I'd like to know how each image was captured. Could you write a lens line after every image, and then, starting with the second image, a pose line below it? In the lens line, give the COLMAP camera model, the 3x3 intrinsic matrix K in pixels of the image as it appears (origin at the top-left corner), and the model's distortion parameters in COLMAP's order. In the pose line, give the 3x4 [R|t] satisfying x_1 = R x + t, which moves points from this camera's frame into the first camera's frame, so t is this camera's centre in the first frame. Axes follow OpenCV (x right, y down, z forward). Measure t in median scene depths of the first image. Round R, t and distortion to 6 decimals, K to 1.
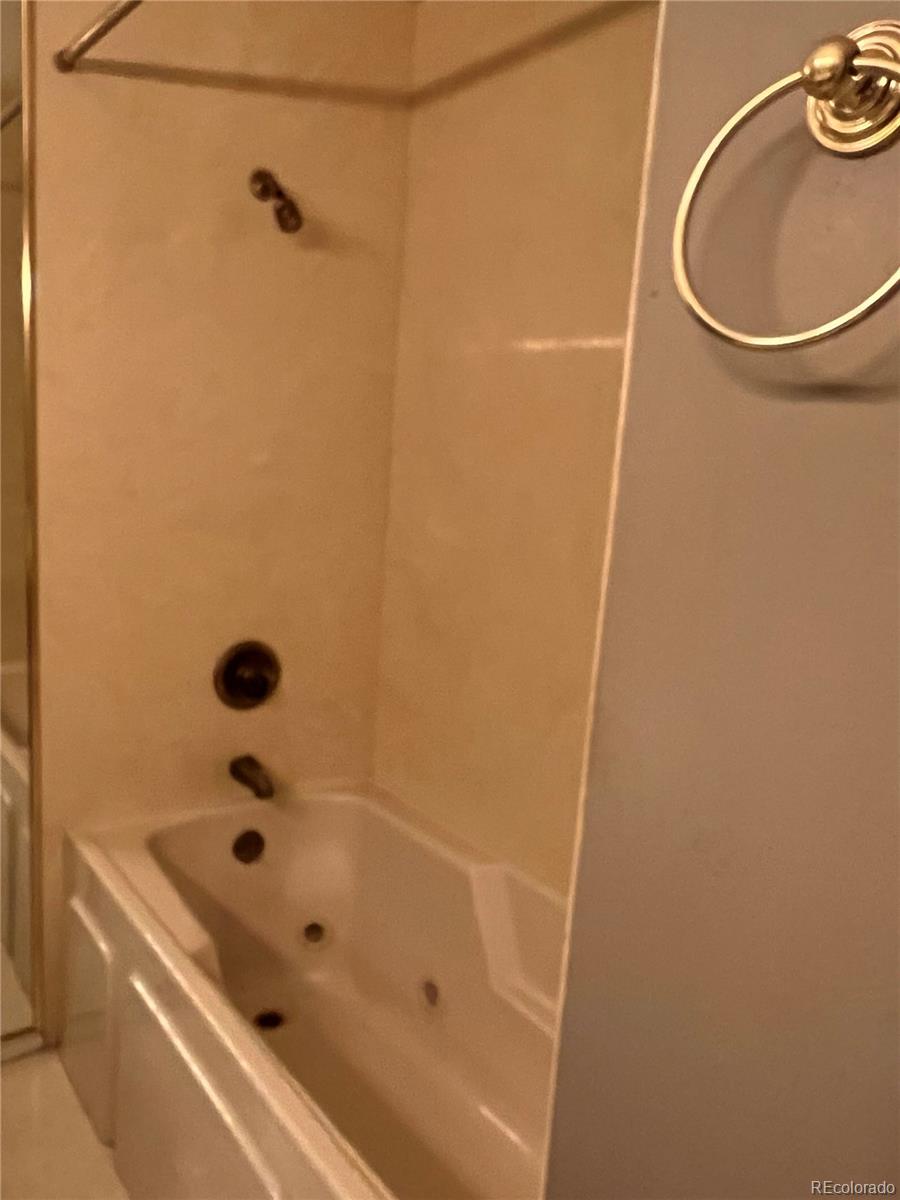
lens RADIAL K [[968.1, 0, 450.0], [0, 968.1, 600.0], [0, 0, 1]] dist [-0.000103, -0.013529]
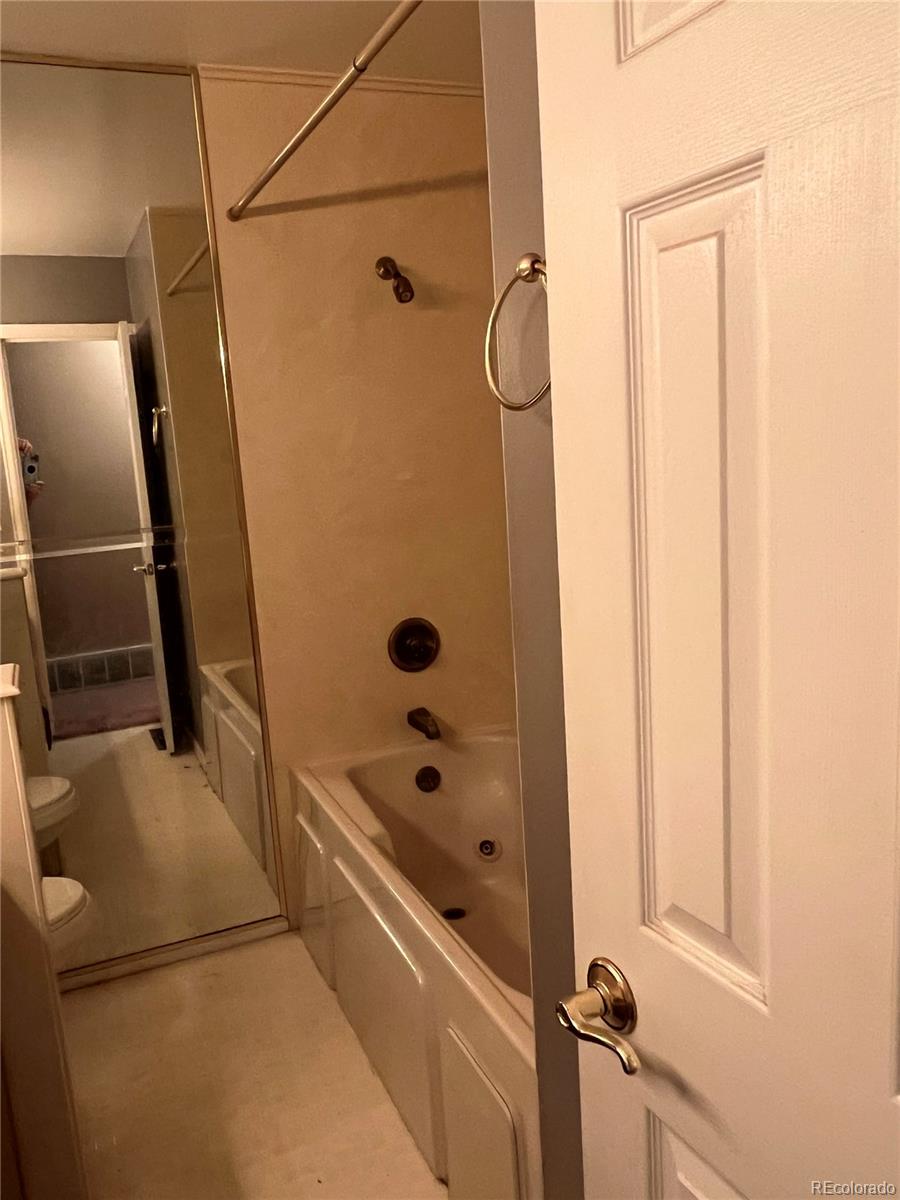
lens RADIAL K [[968.1, 0, 450.0], [0, 968.1, 600.0], [0, 0, 1]] dist [-0.000103, -0.013529]
pose [[0.965950, -0.090289, -0.242465, 0.160308], [0.090424, 0.995847, -0.010596, 0.037551], [0.242415, -0.011690, 0.970102, -0.243207]]
